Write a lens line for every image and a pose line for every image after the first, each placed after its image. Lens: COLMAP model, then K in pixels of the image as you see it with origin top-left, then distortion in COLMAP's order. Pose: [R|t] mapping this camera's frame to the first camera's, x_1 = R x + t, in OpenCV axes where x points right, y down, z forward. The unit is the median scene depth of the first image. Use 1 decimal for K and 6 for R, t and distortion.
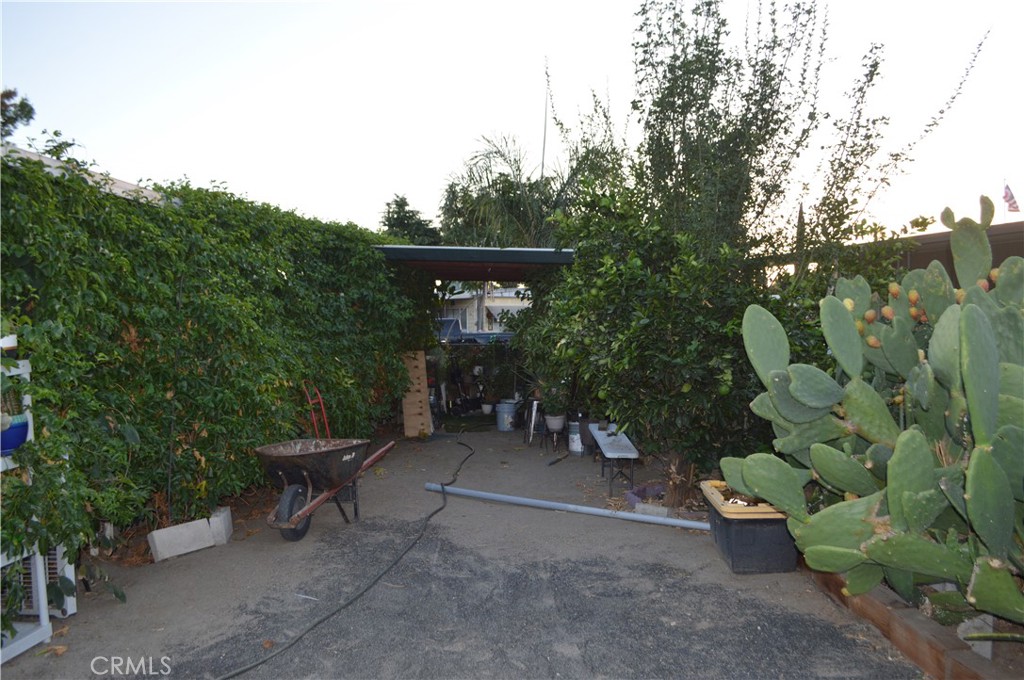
lens RADIAL K [[818.0, 0, 524.3], [0, 818.0, 342.9], [0, 0, 1]] dist [-0.080454, 0.014004]
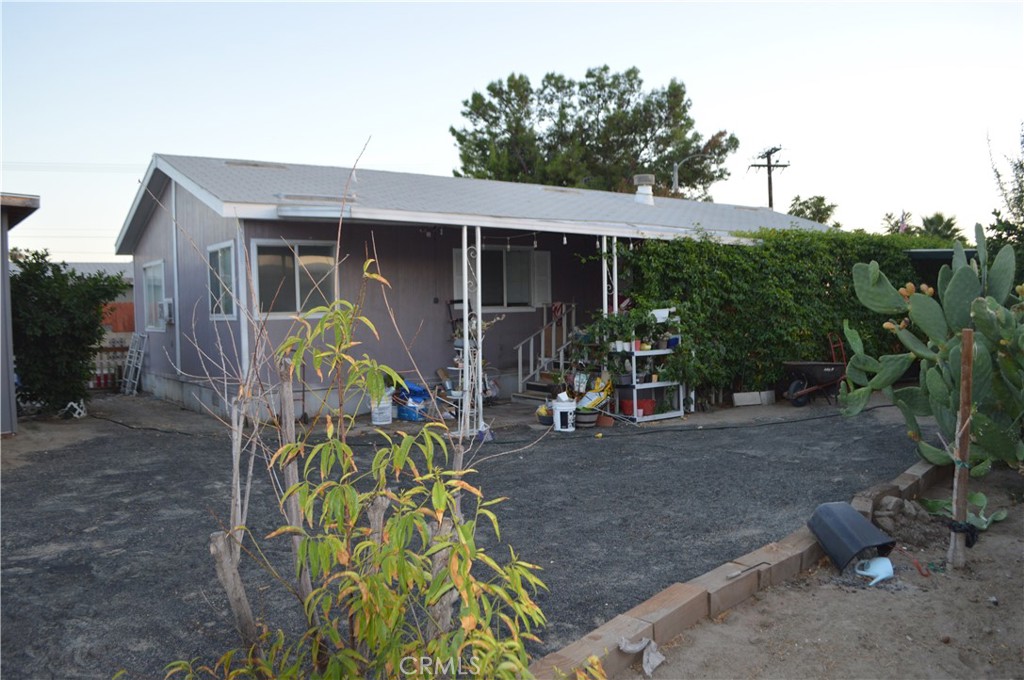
lens RADIAL K [[818.0, 0, 524.3], [0, 818.0, 342.9], [0, 0, 1]] dist [-0.080454, 0.014004]
pose [[0.666709, 0.037359, -0.744381, 0.812437], [-0.011800, 0.999147, 0.039576, 0.005959], [0.745225, -0.017602, 0.666581, -0.934987]]
